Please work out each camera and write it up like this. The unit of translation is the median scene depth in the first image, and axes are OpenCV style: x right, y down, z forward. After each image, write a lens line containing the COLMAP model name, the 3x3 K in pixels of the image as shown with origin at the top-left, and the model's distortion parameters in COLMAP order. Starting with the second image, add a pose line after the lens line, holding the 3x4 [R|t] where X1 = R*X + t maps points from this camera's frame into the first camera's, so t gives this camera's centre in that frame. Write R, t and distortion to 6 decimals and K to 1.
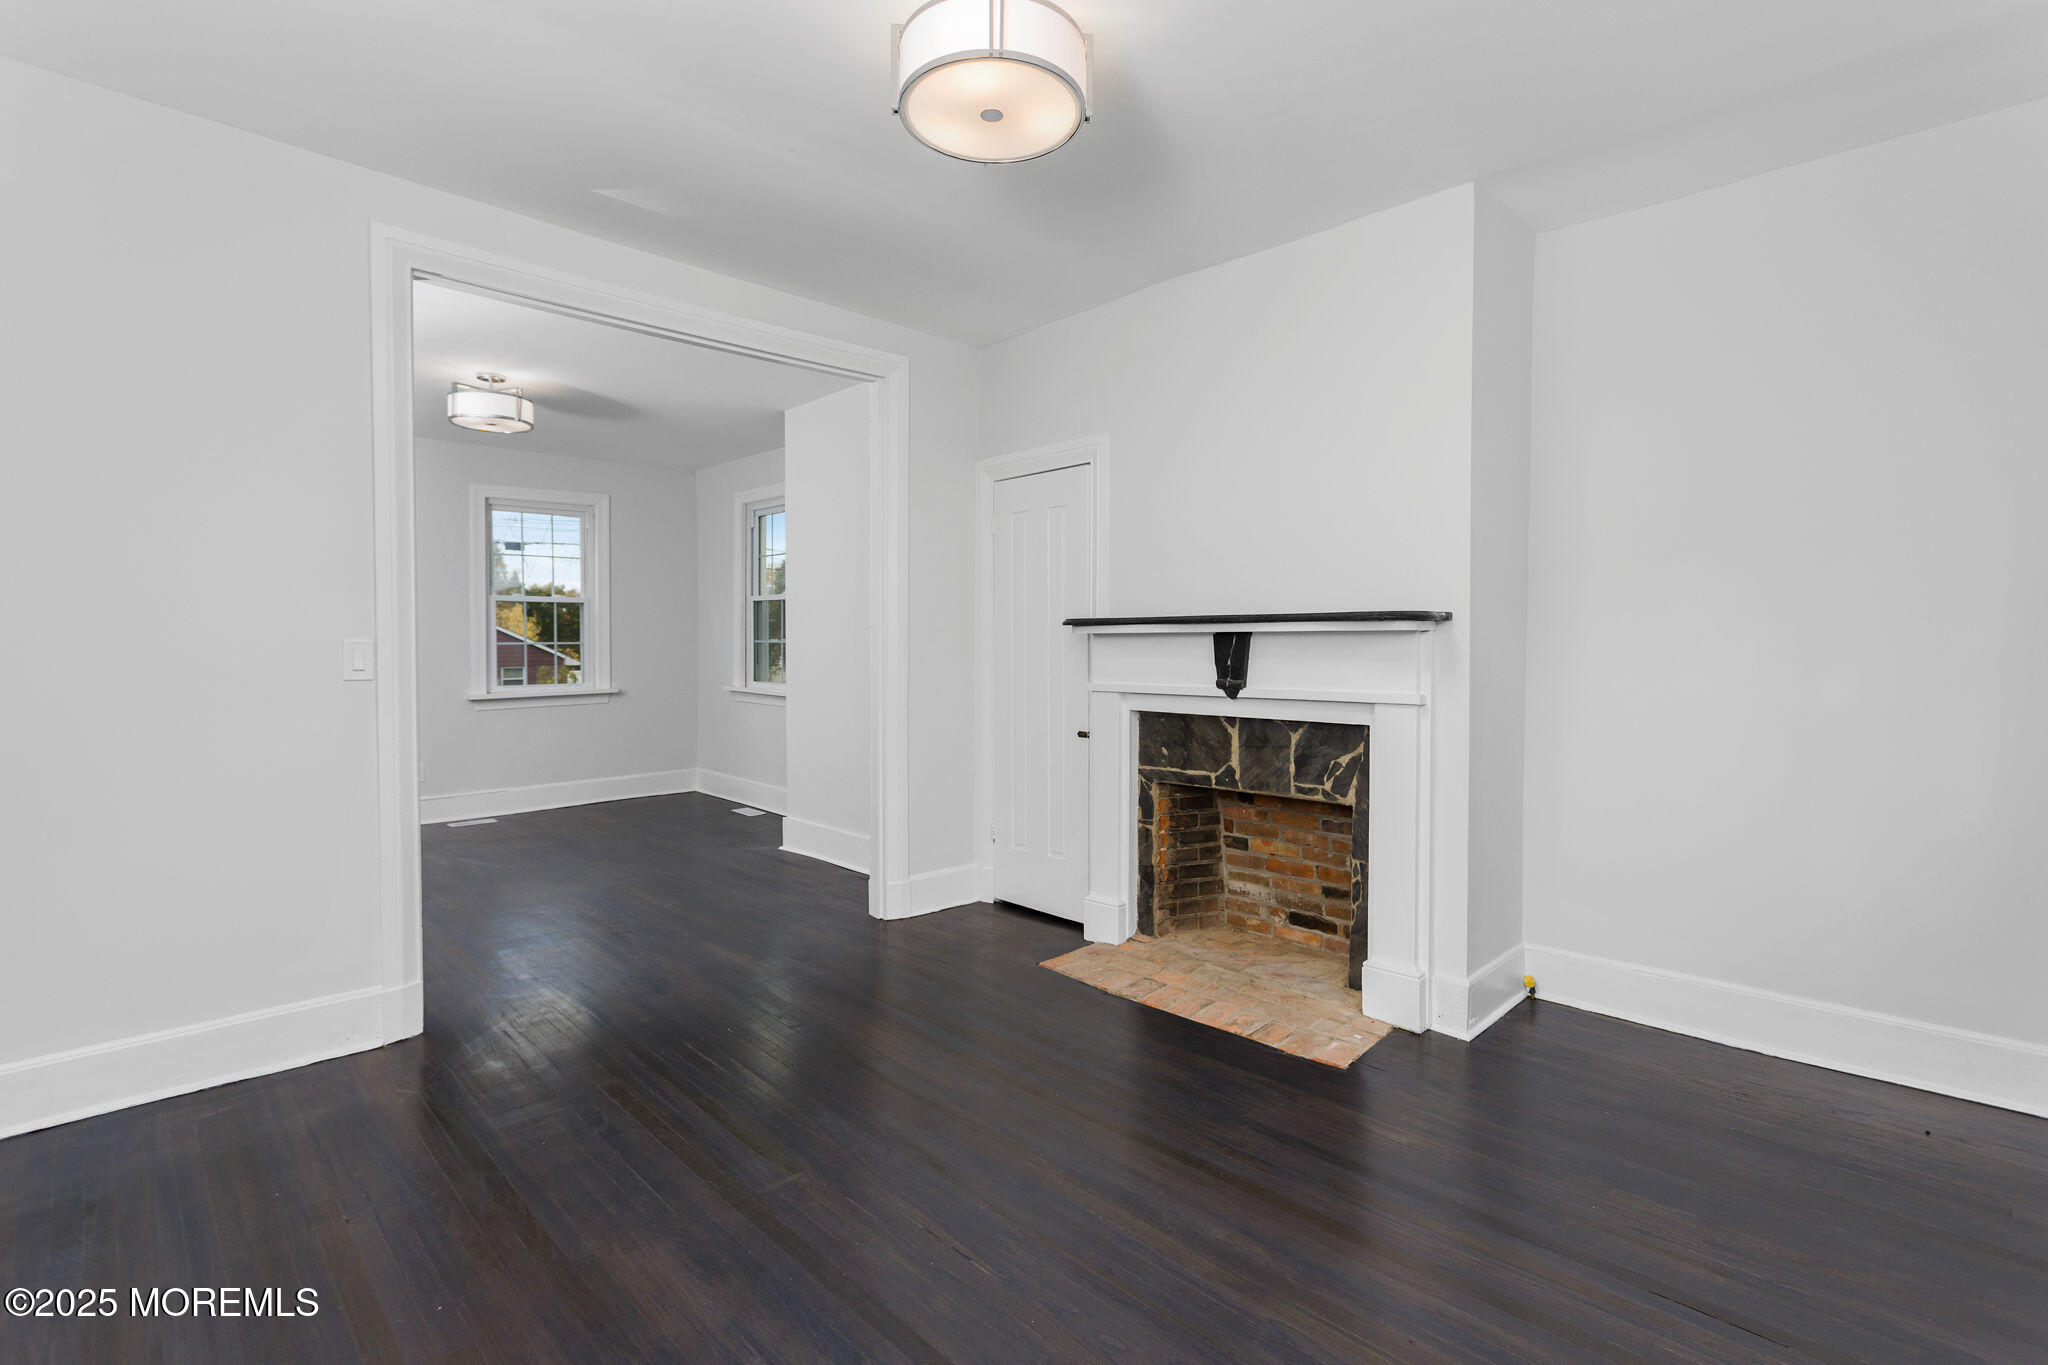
lens RADIAL K [[989.0, 0, 1023.7], [0, 989.0, 681.0], [0, 0, 1]] dist [-0.014284, 0.001299]
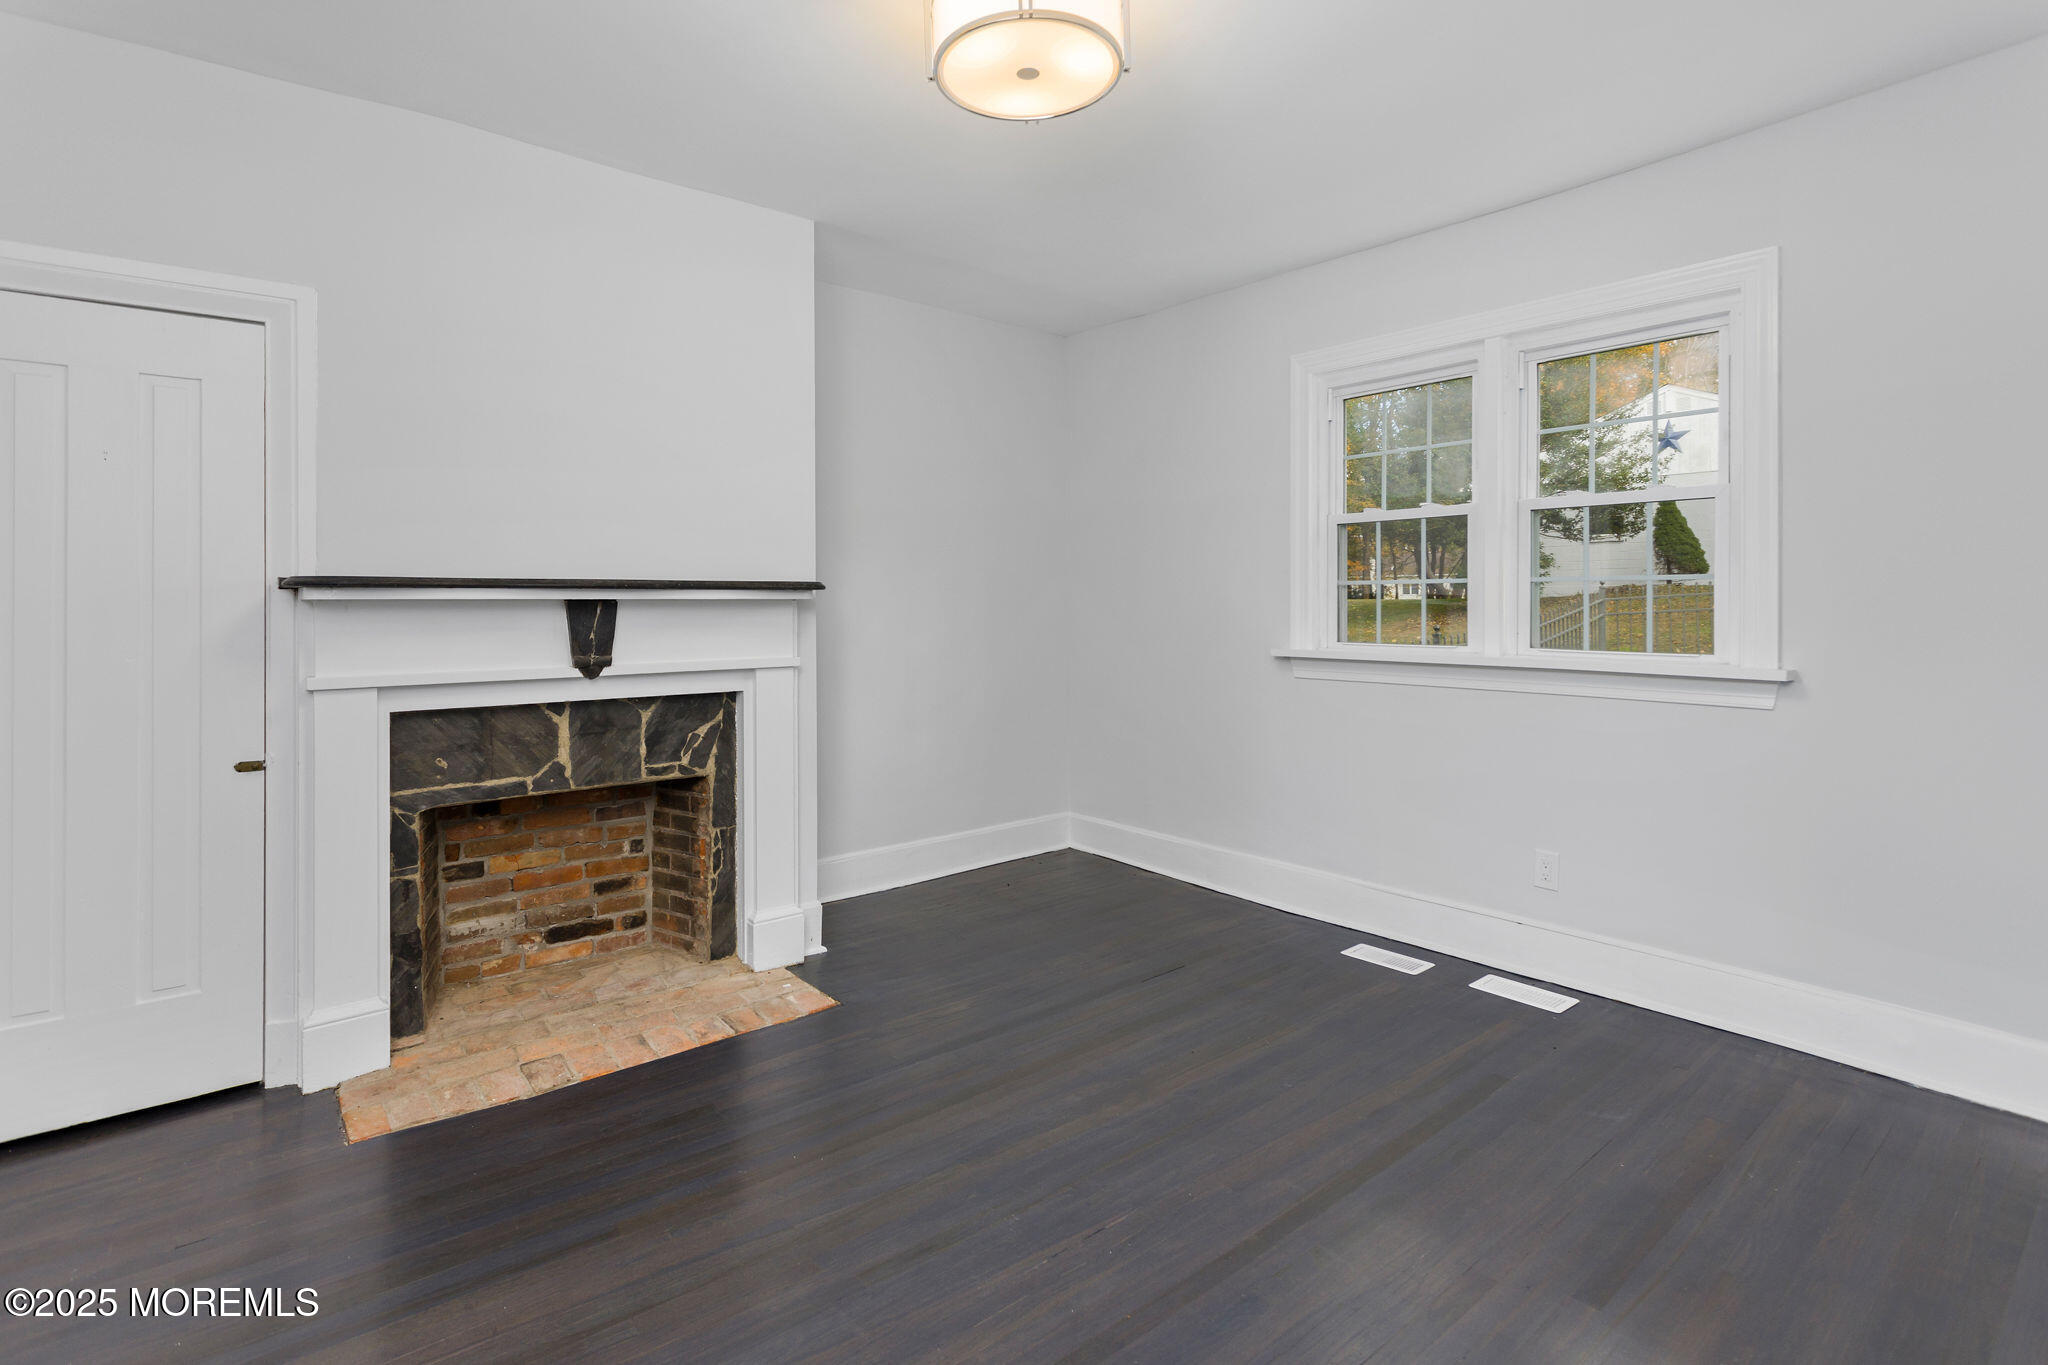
lens RADIAL K [[989.0, 0, 1052.3], [0, 989.0, 609.0], [0, 0, 1]] dist [-0.014284, 0.001299]
pose [[0.053987, 0.001346, 0.998541, -0.586363], [0.047212, 0.998877, -0.003899, -0.018918], [-0.997425, 0.047353, 0.053863, 0.542085]]
